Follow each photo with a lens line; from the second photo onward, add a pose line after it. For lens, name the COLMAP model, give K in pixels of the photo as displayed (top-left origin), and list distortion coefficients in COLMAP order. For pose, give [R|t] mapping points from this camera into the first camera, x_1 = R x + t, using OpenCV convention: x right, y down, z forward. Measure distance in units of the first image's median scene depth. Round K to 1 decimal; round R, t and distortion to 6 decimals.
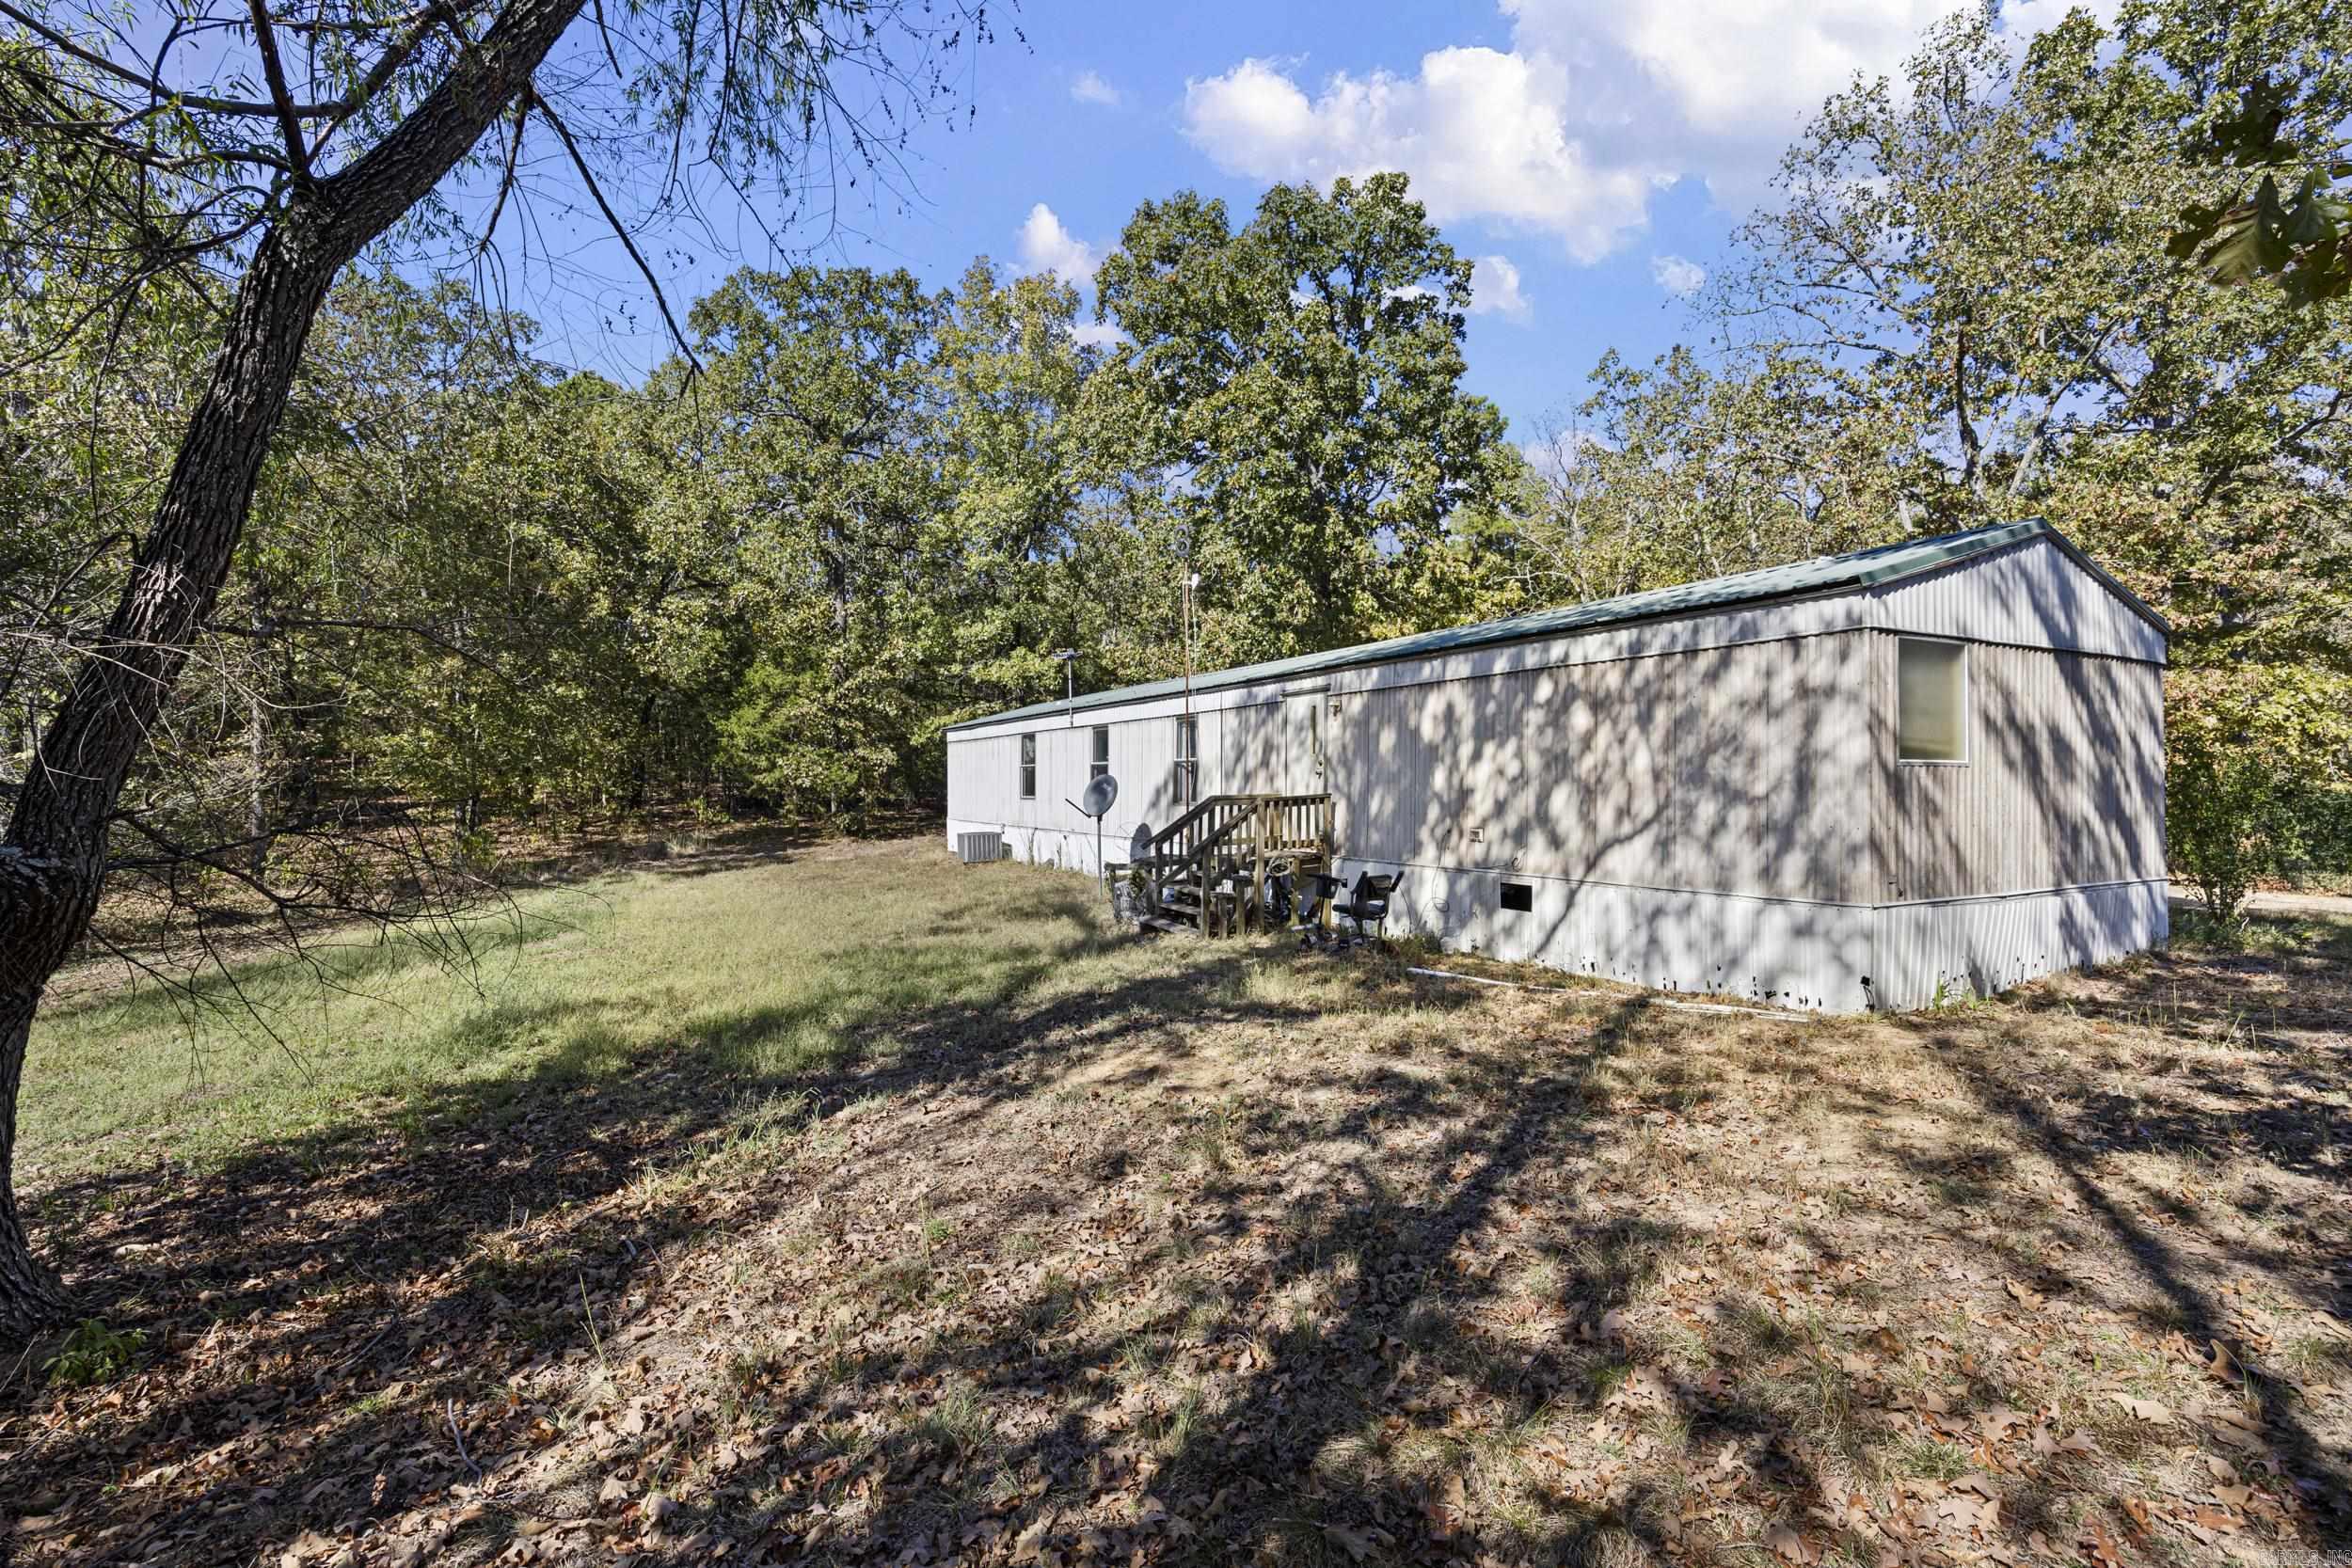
lens RADIAL K [[1086.6, 0, 1175.6], [0, 1086.6, 780.0], [0, 0, 1]] dist [0.002354, 0.000053]
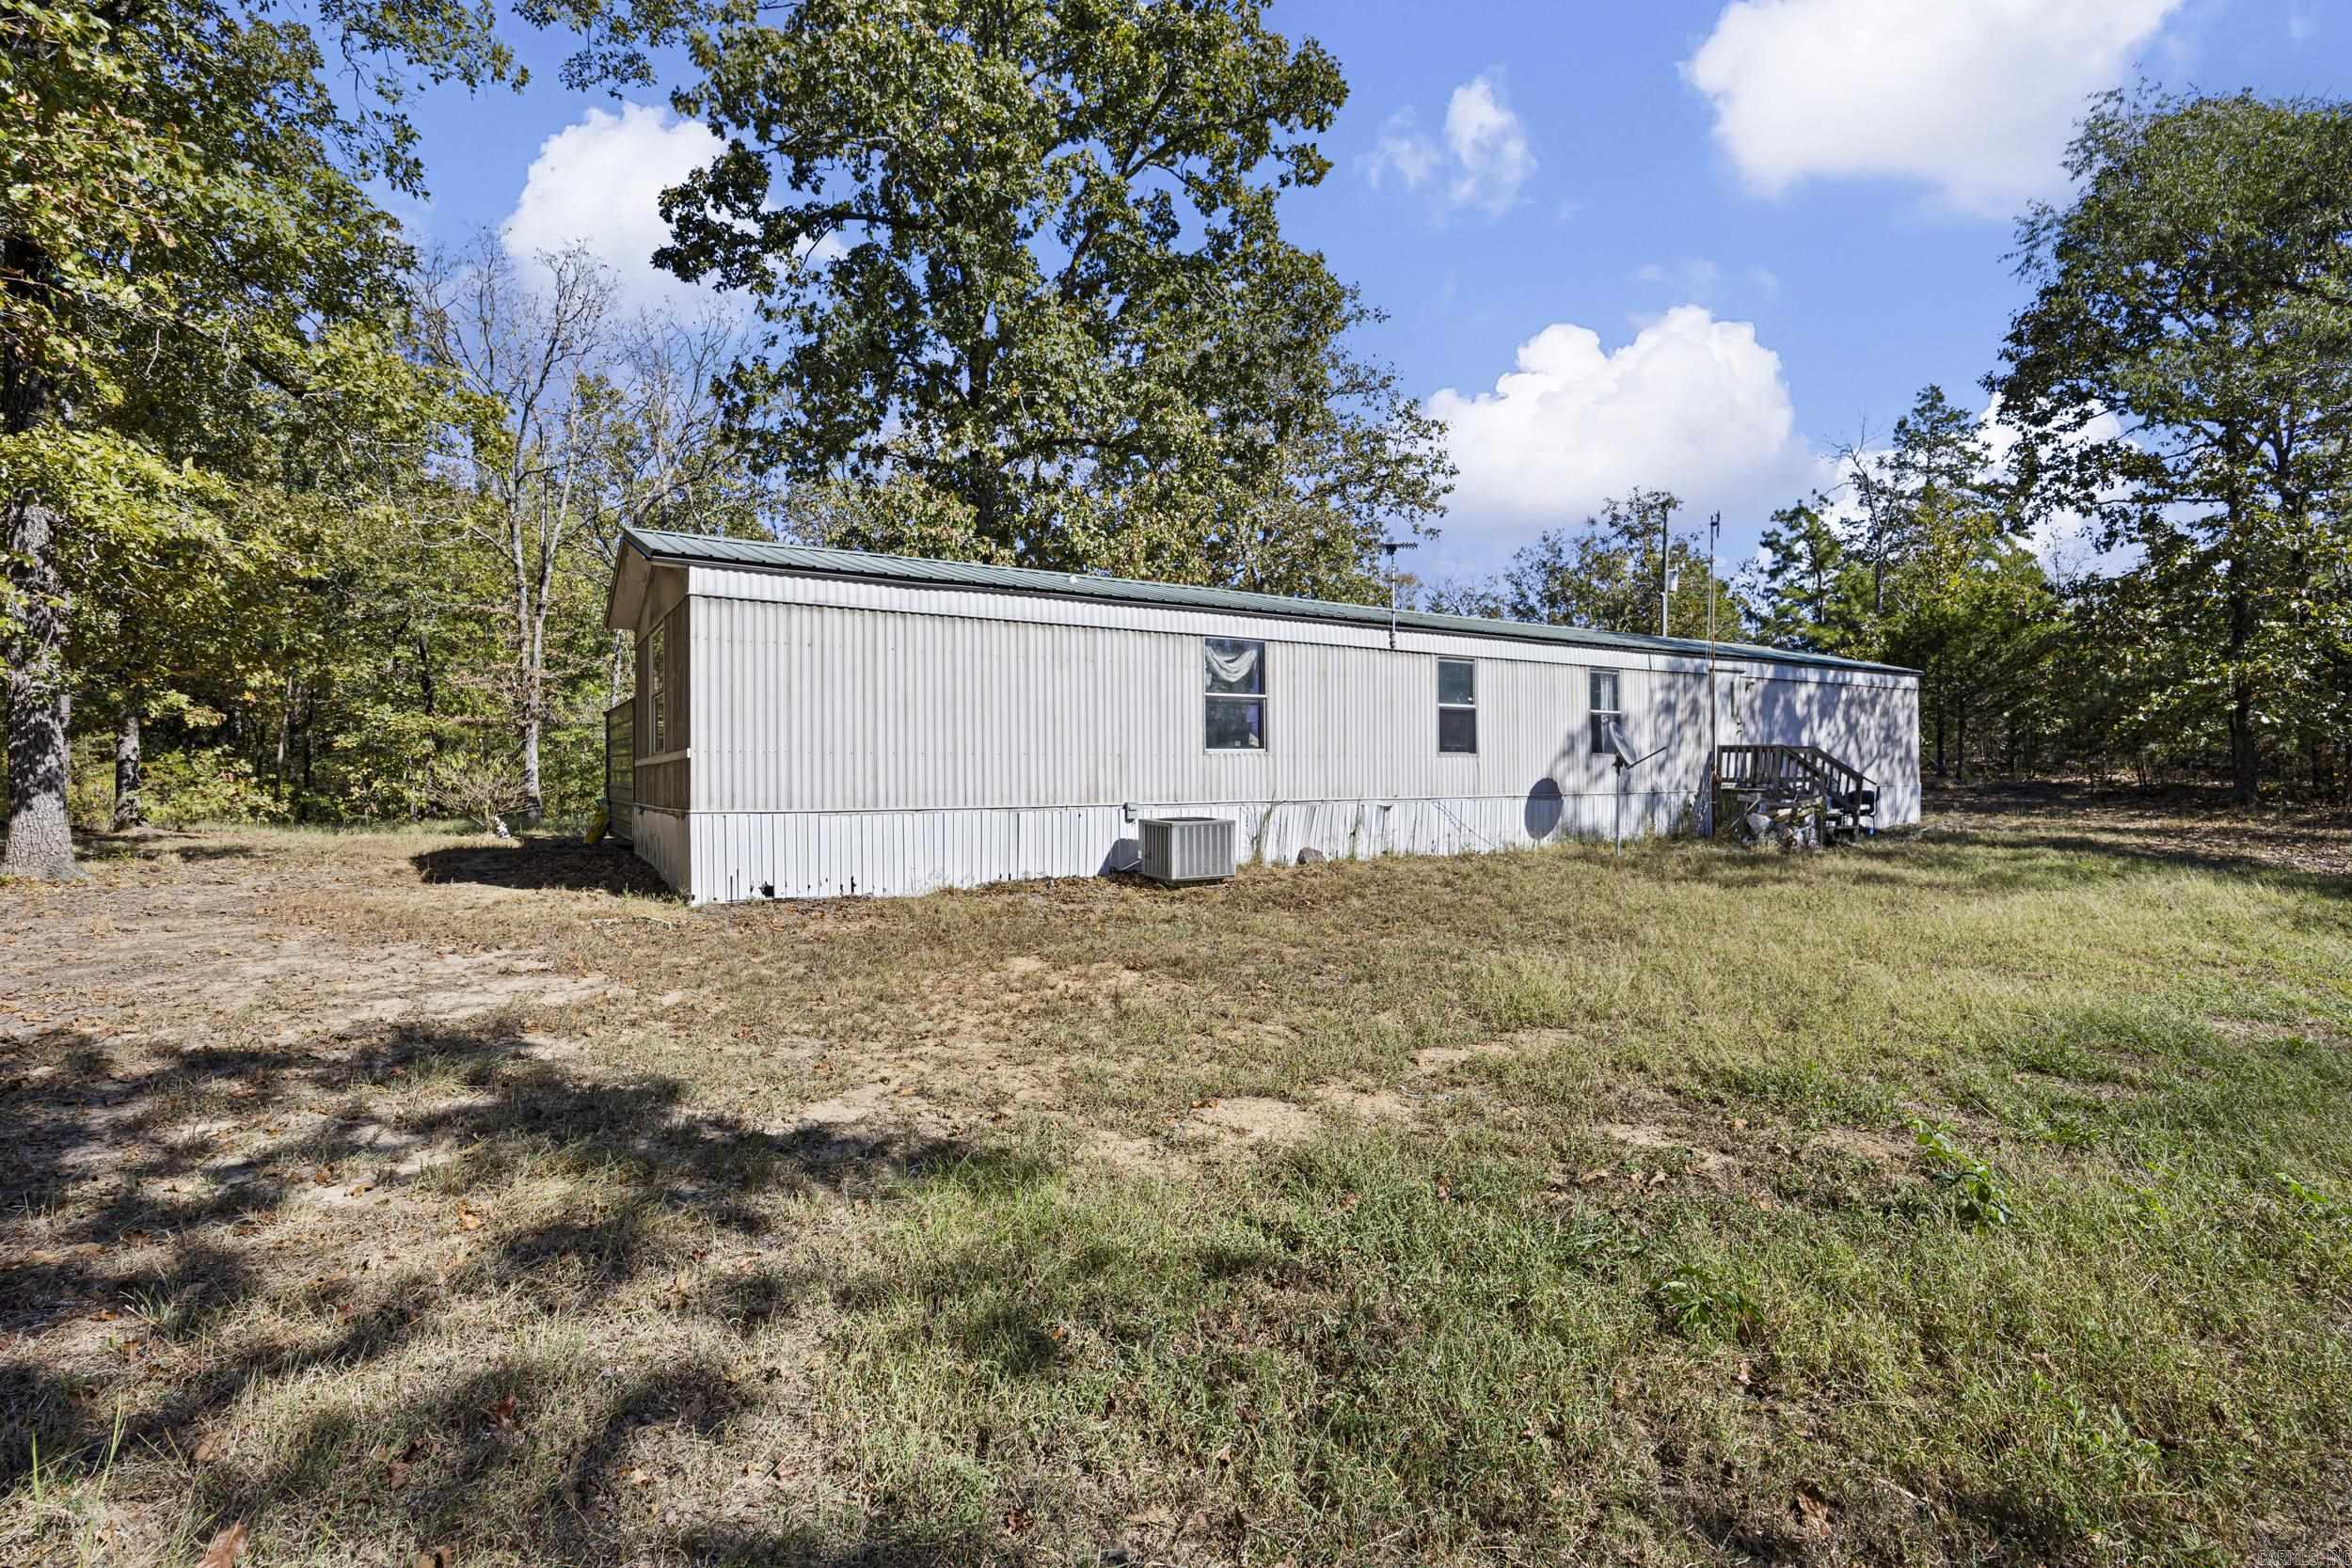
lens RADIAL K [[1086.6, 0, 1175.4], [0, 1086.6, 783.8], [0, 0, 1]] dist [0.002354, 0.000053]
pose [[-0.087210, 0.001569, 0.996189, -1.151819], [0.008860, 0.999960, -0.000799, 0.054581], [-0.996151, 0.008757, -0.087220, 1.774639]]
